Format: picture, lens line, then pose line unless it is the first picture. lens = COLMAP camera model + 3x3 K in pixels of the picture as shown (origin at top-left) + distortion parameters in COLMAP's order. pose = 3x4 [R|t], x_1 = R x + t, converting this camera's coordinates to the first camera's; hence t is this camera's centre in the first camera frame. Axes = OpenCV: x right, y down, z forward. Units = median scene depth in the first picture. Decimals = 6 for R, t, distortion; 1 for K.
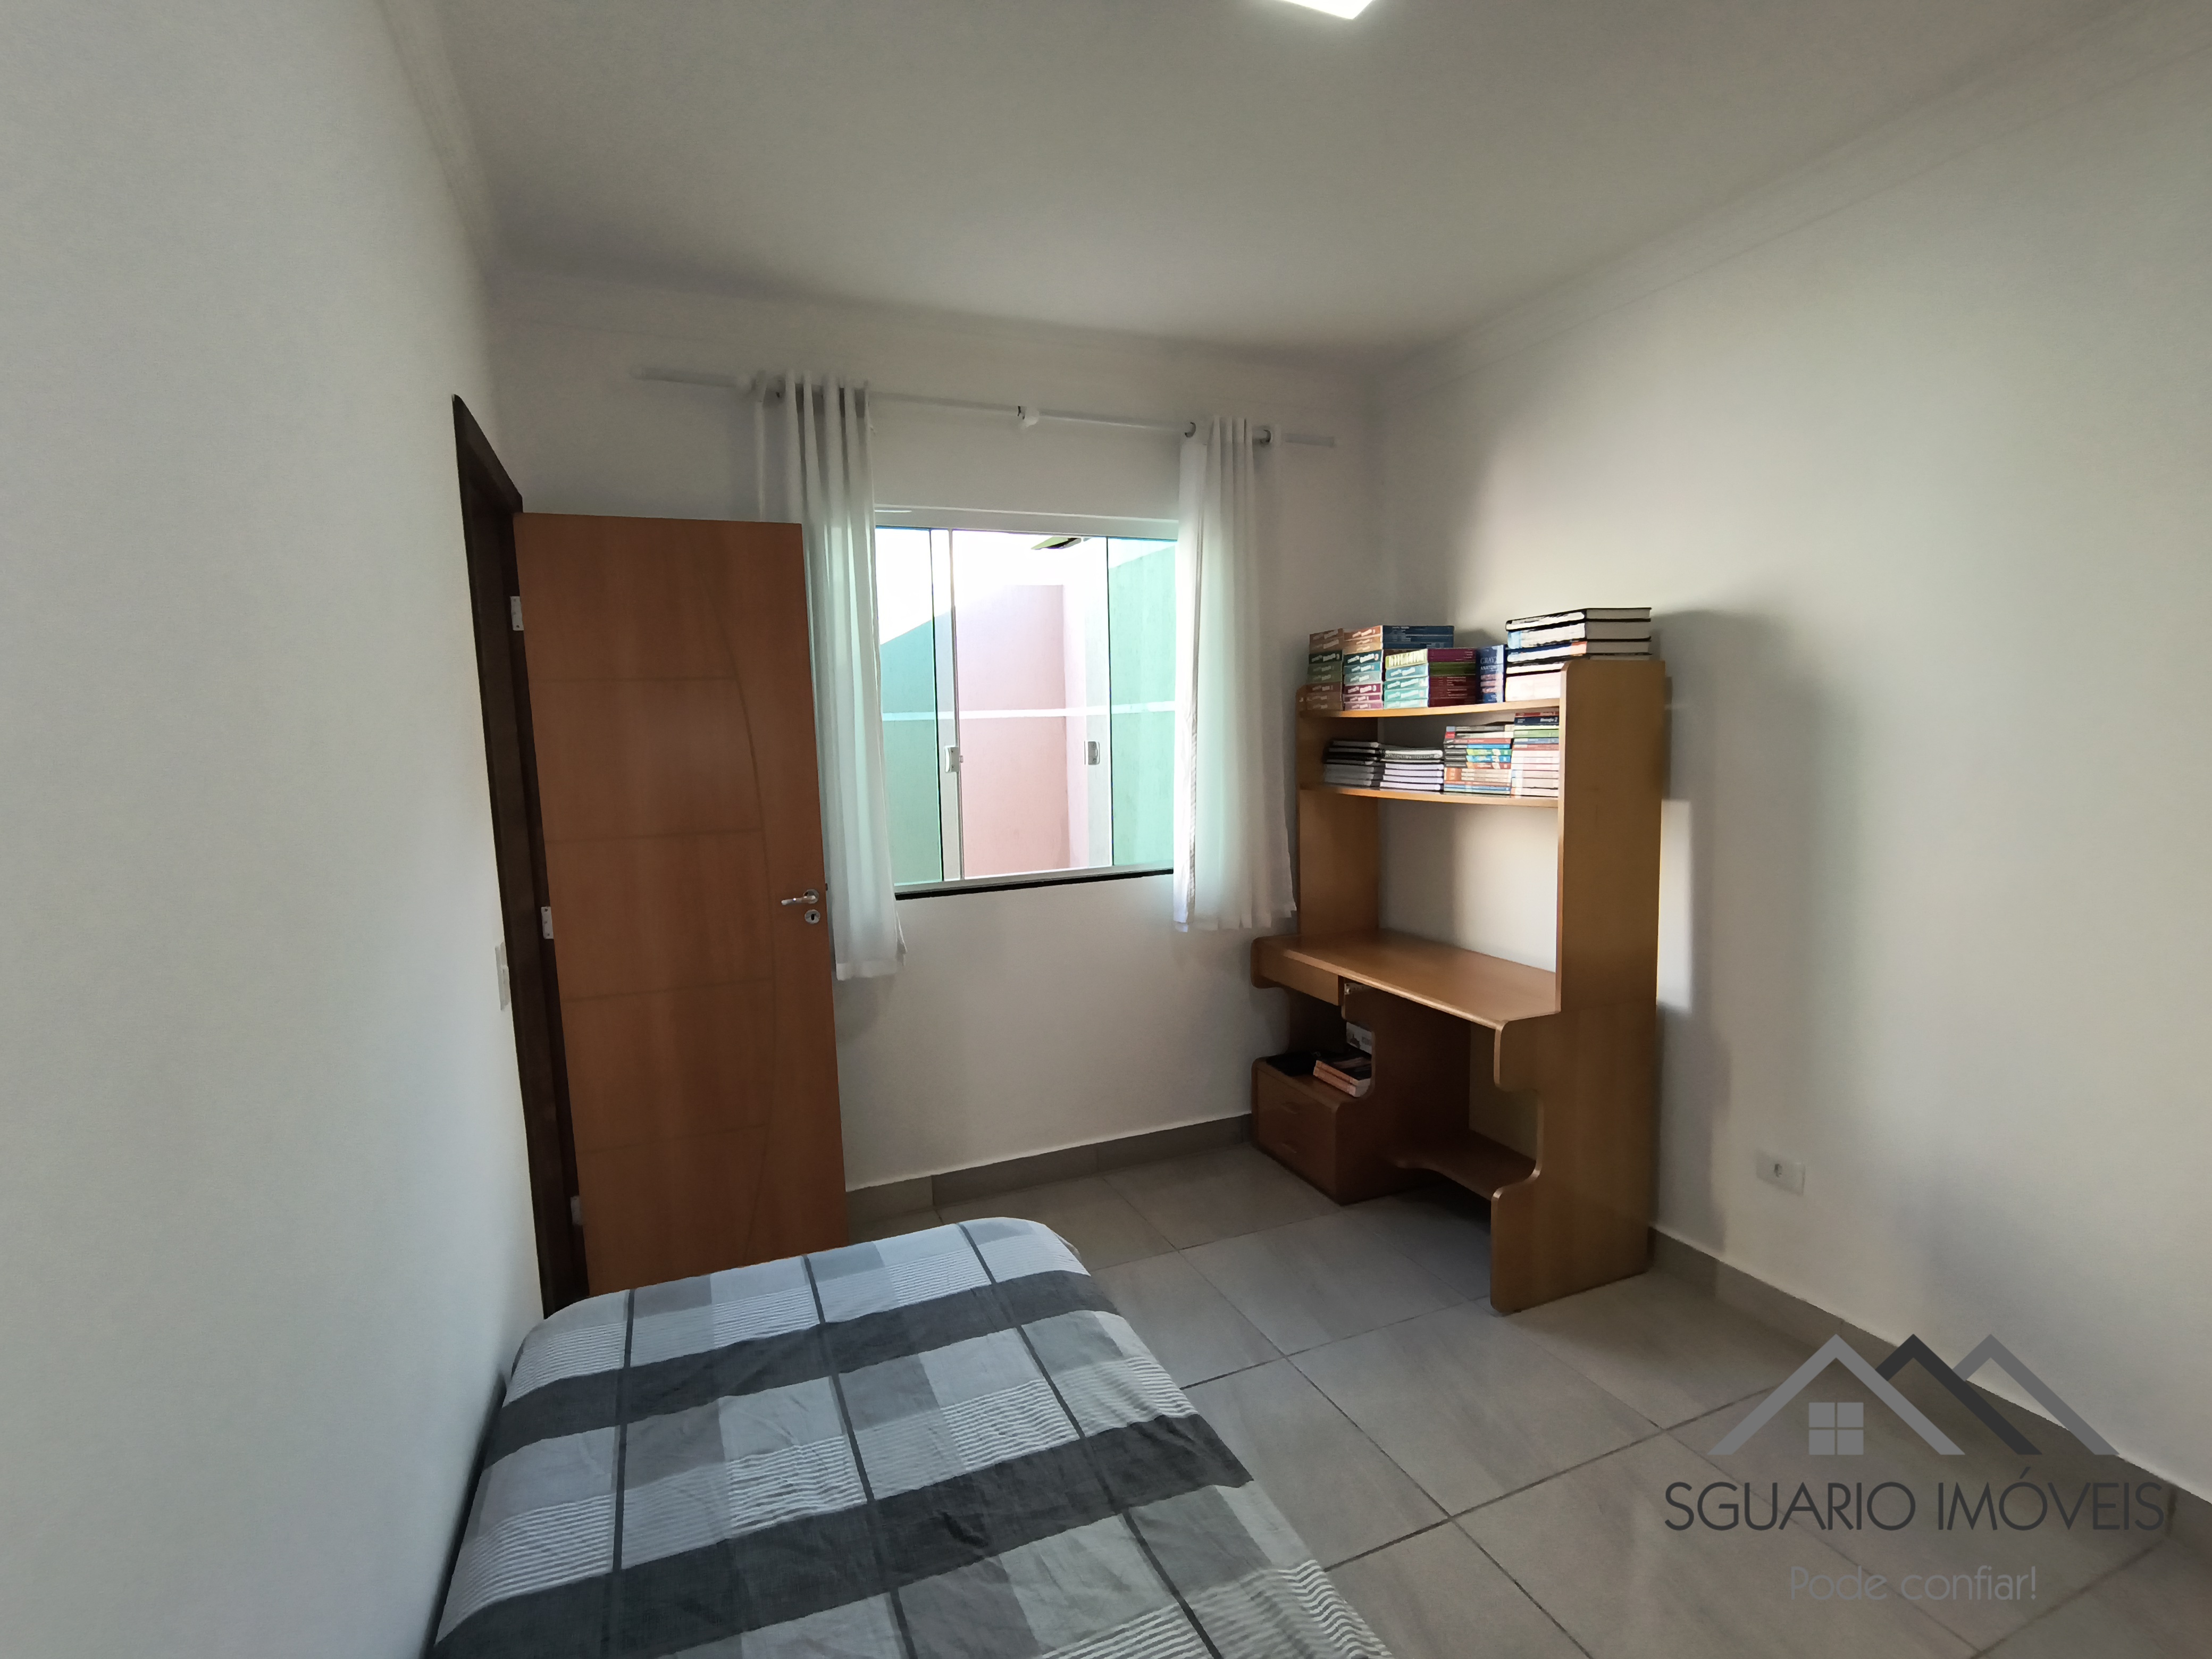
lens RADIAL K [[1030.6, 0, 1092.6], [0, 1030.6, 840.3], [0, 0, 1]] dist [-0.007572, 0.001666]
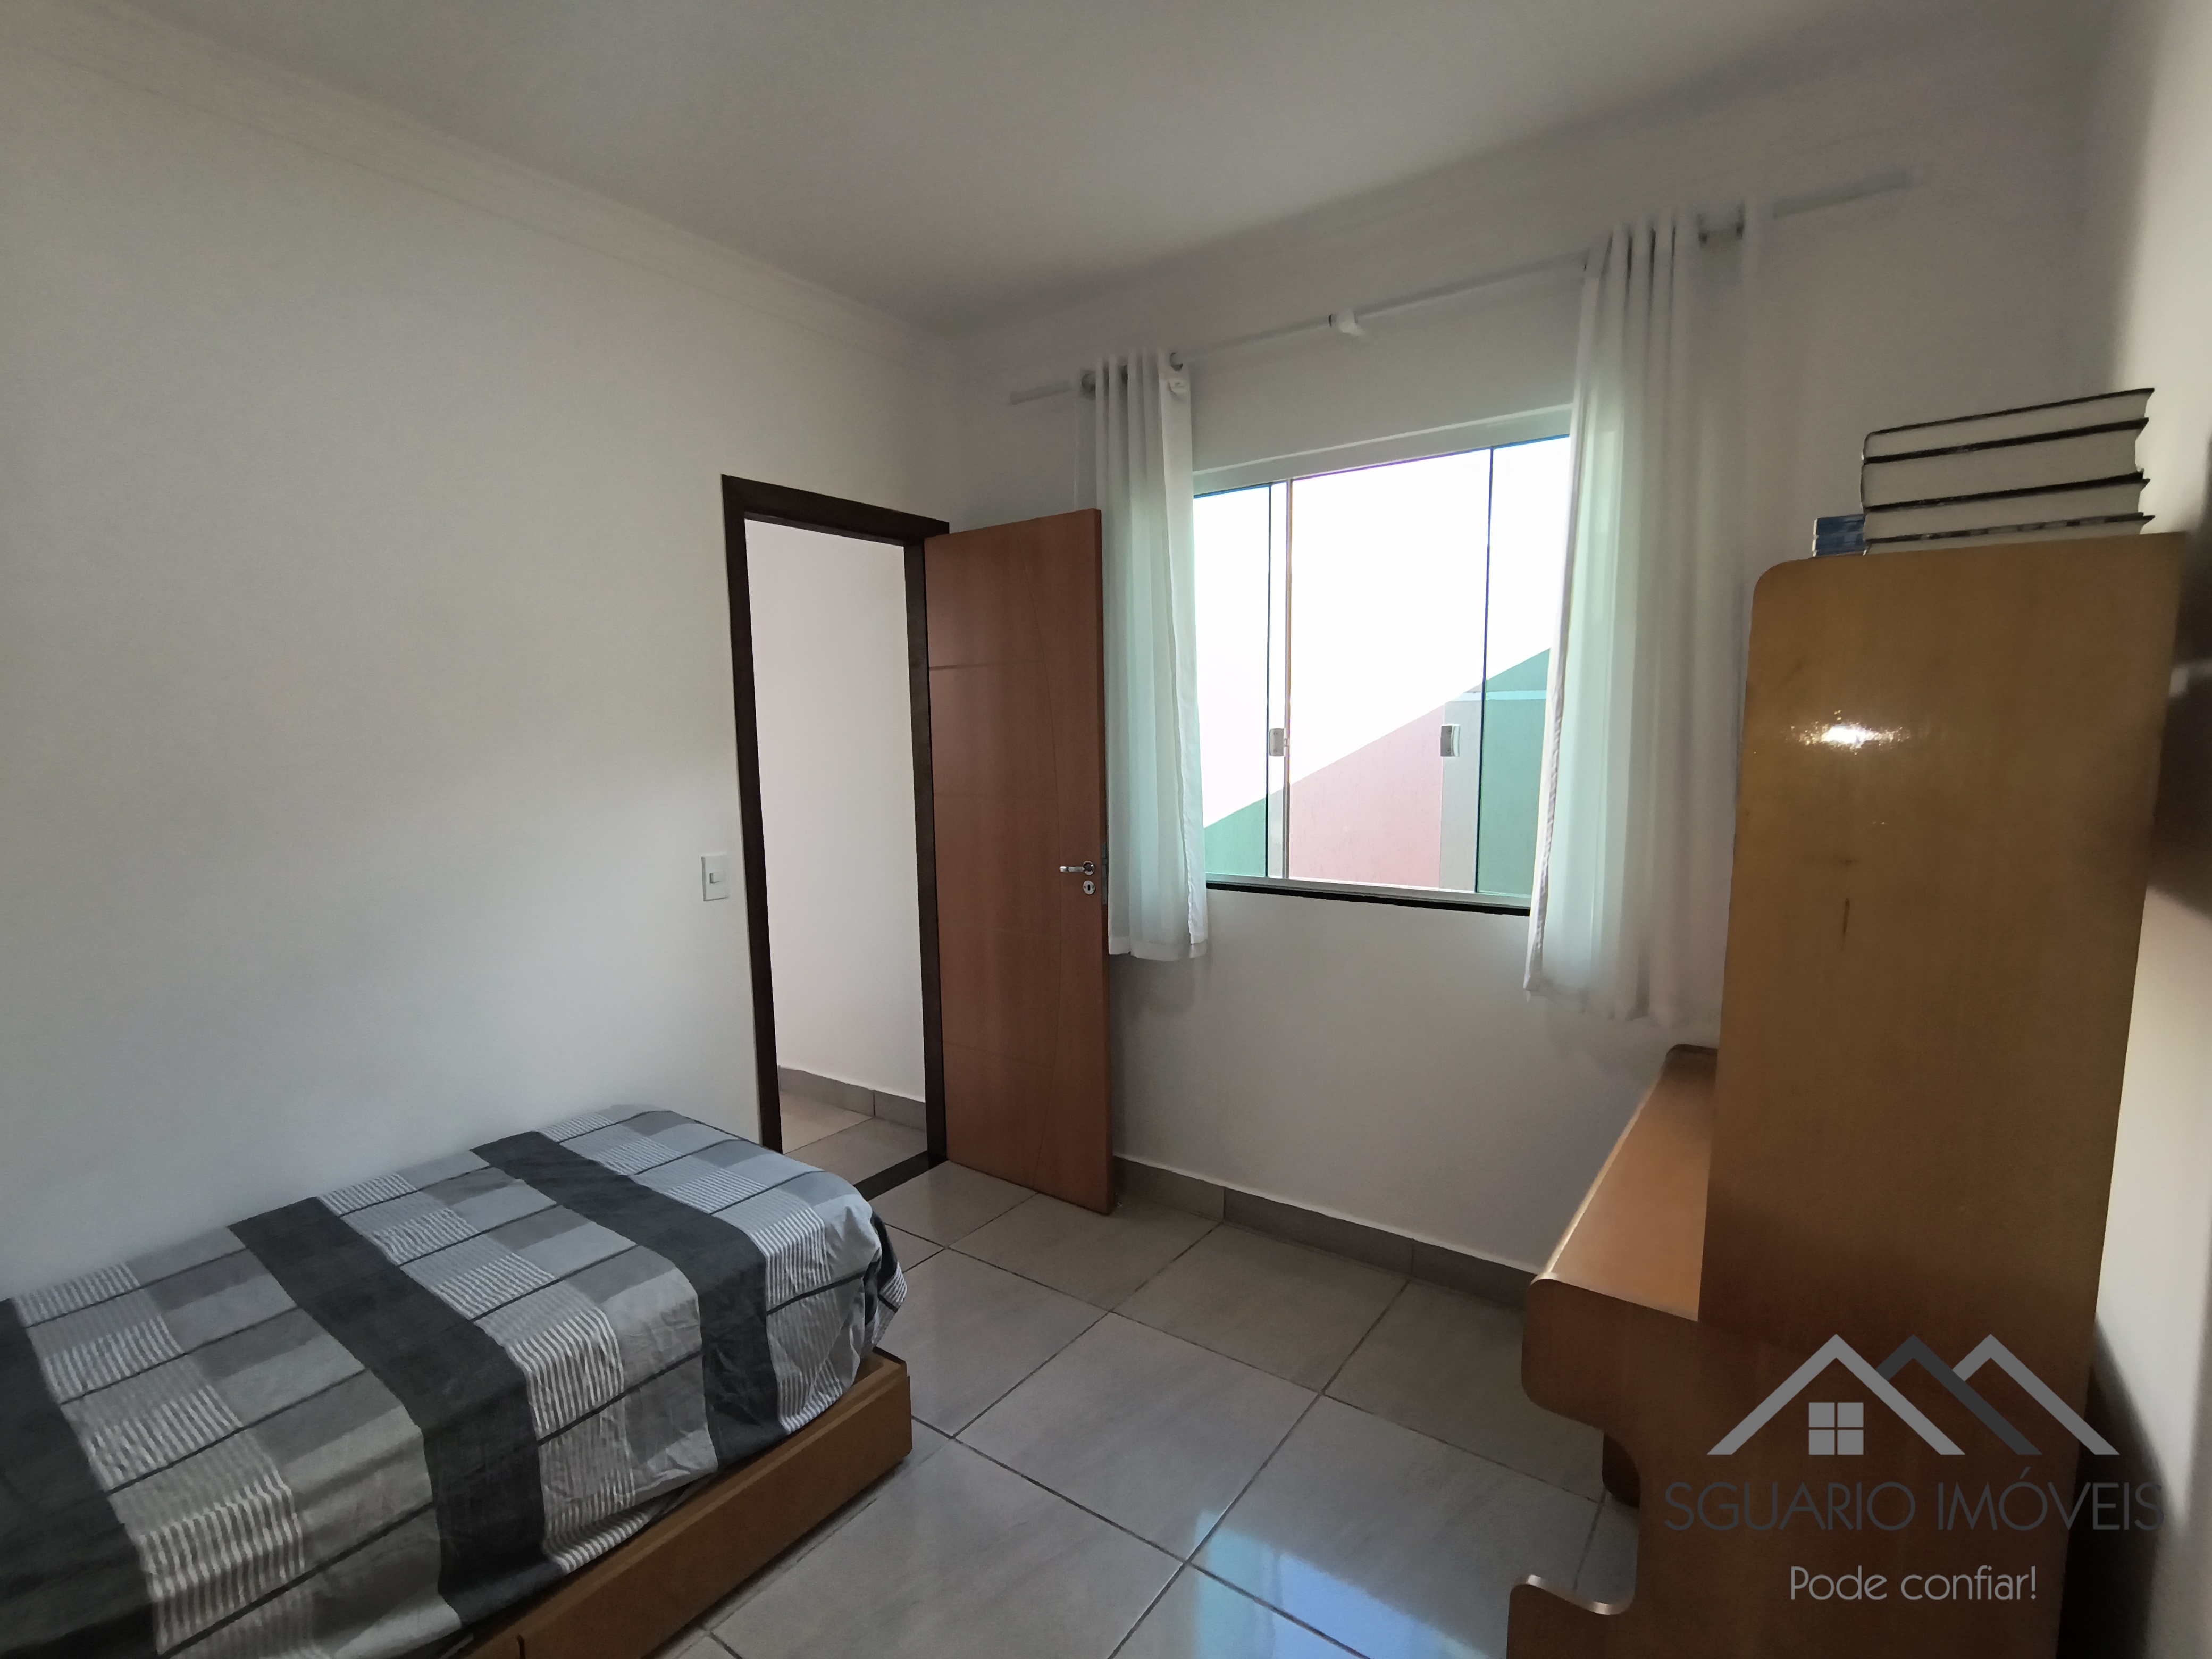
lens RADIAL K [[1030.6, 0, 1119.5], [0, 1030.6, 841.8], [0, 0, 1]] dist [-0.007572, 0.001666]
pose [[0.529933, 0.117710, -0.839831, 0.575309], [-0.092741, 0.992424, 0.080578, -0.054875], [0.842953, 0.035186, 0.536835, 0.430839]]
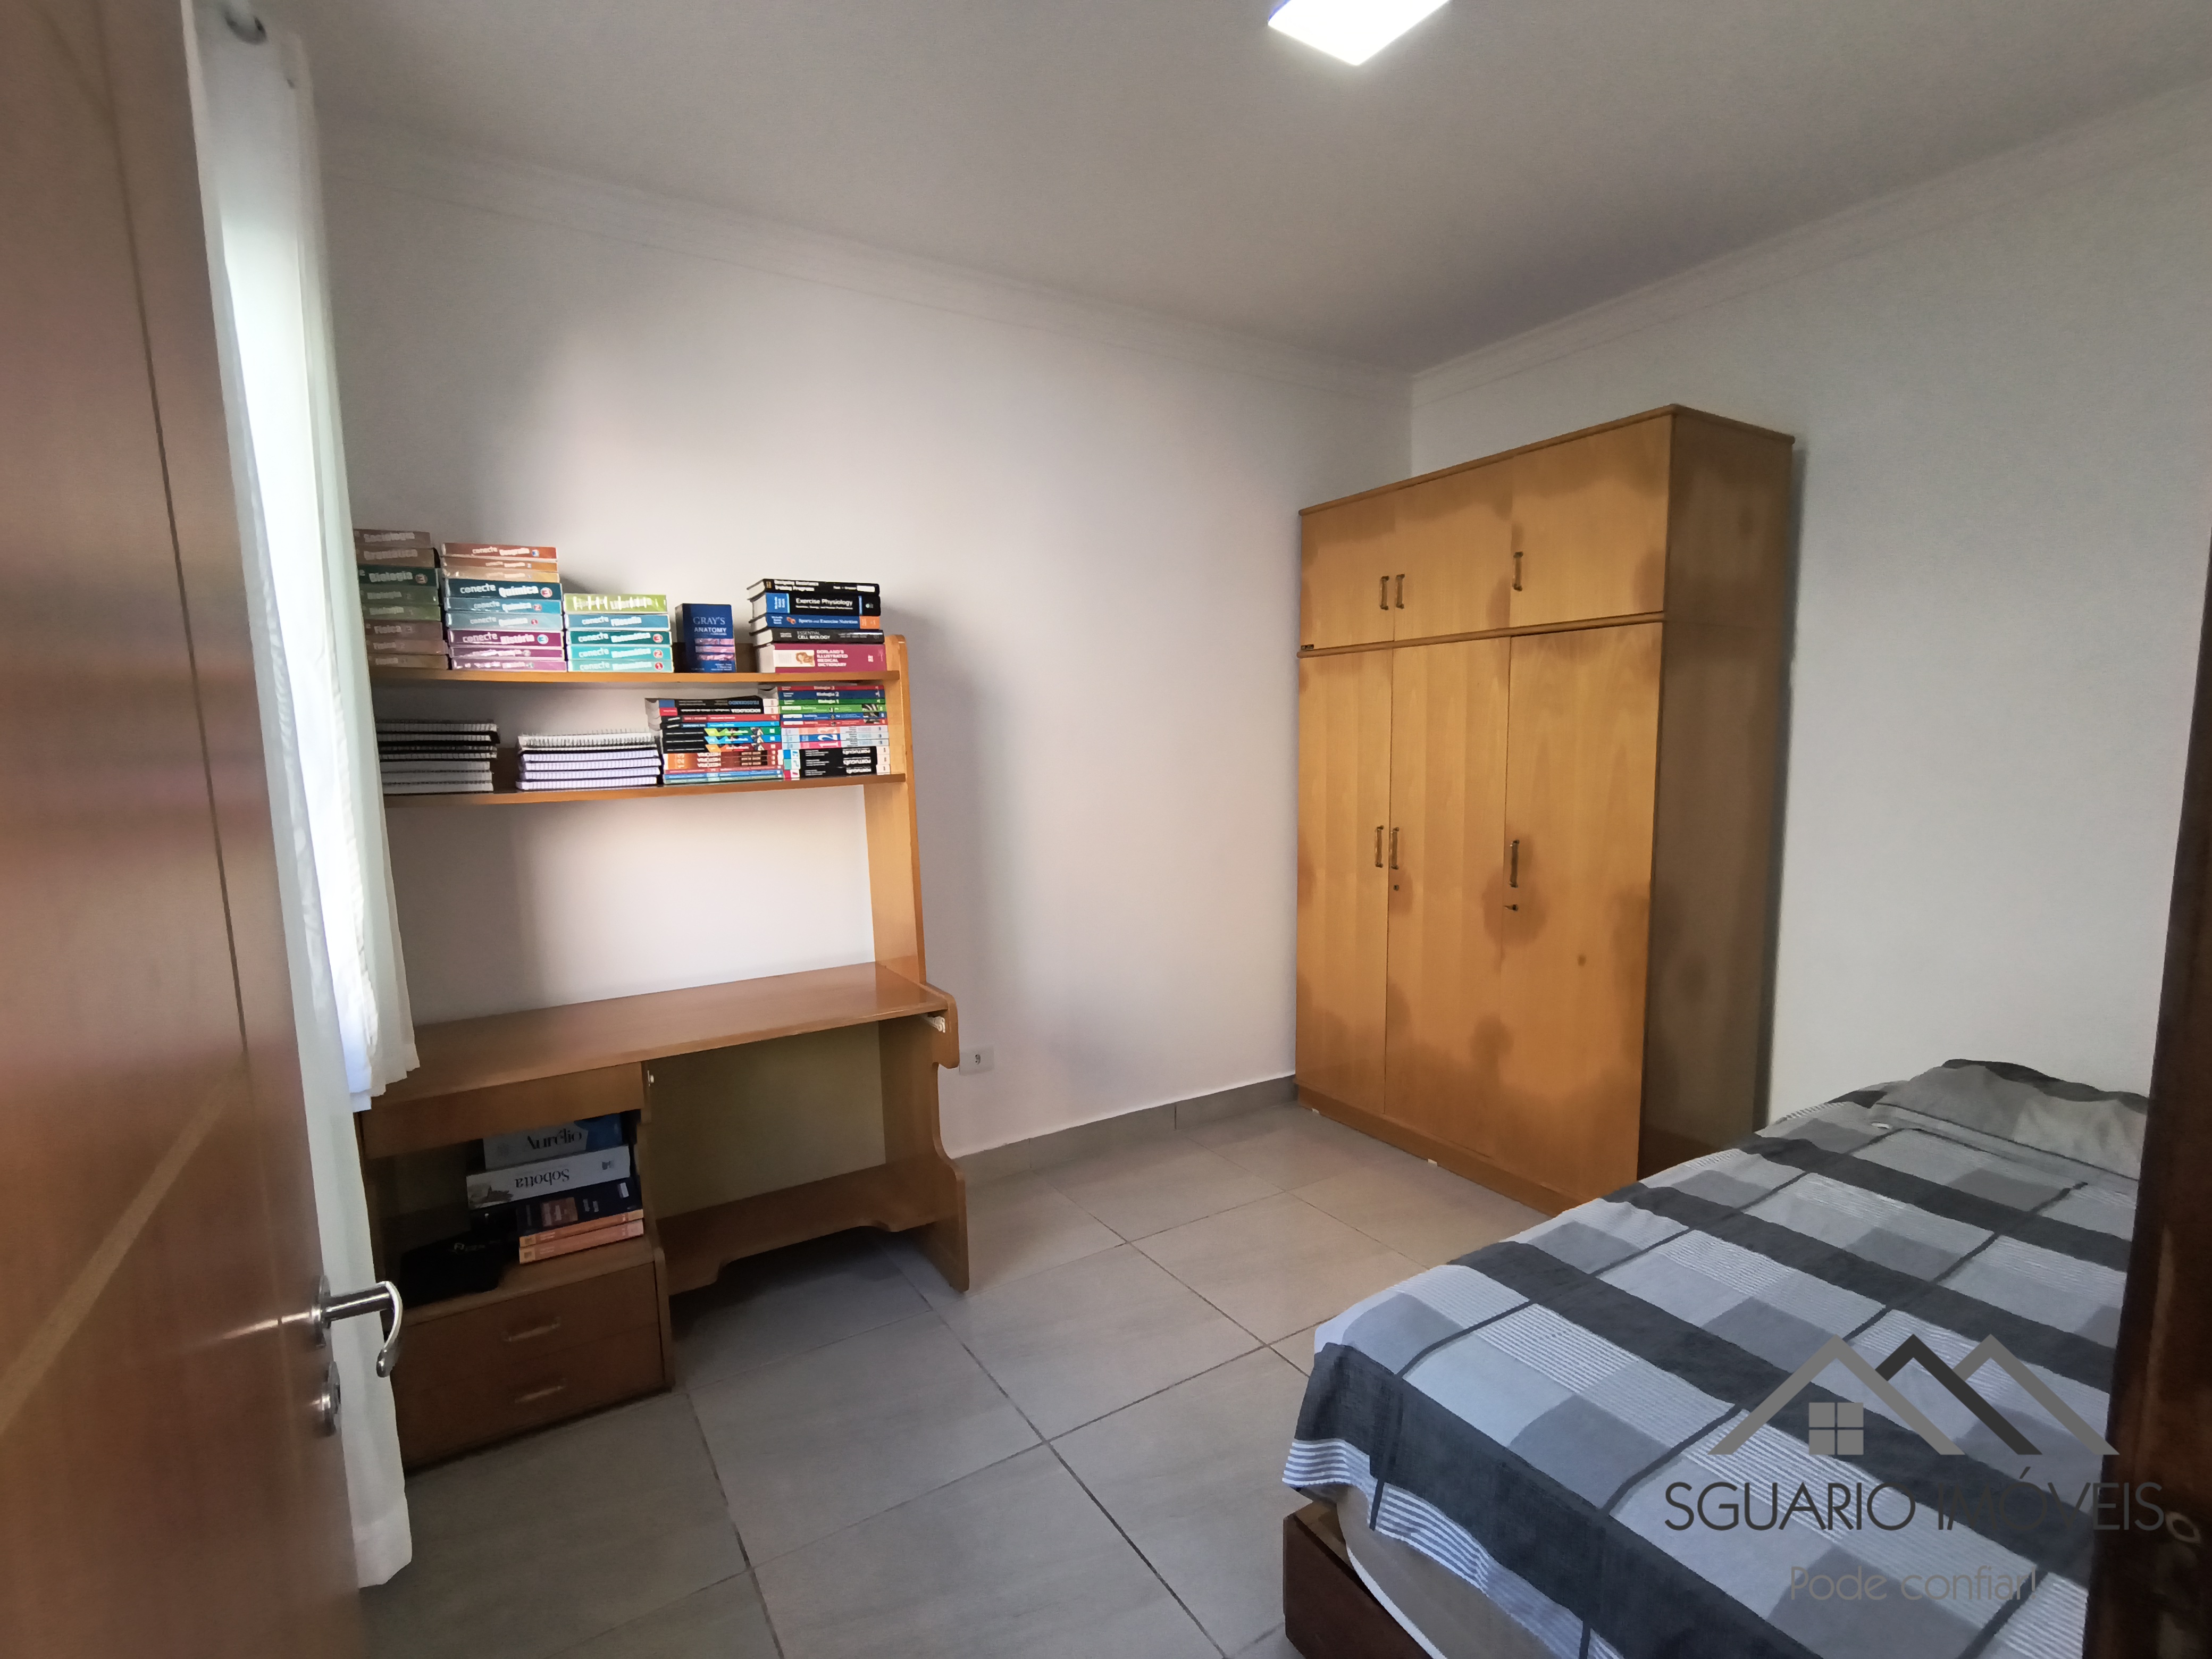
lens RADIAL K [[1030.6, 0, 1118.8], [0, 1030.6, 838.4], [0, 0, 1]] dist [-0.007572, 0.001666]
pose [[-0.167592, -0.078534, 0.982724, -0.477929], [0.123195, 0.987340, 0.099912, -0.043488], [-0.978129, 0.137811, -0.155795, 0.801283]]
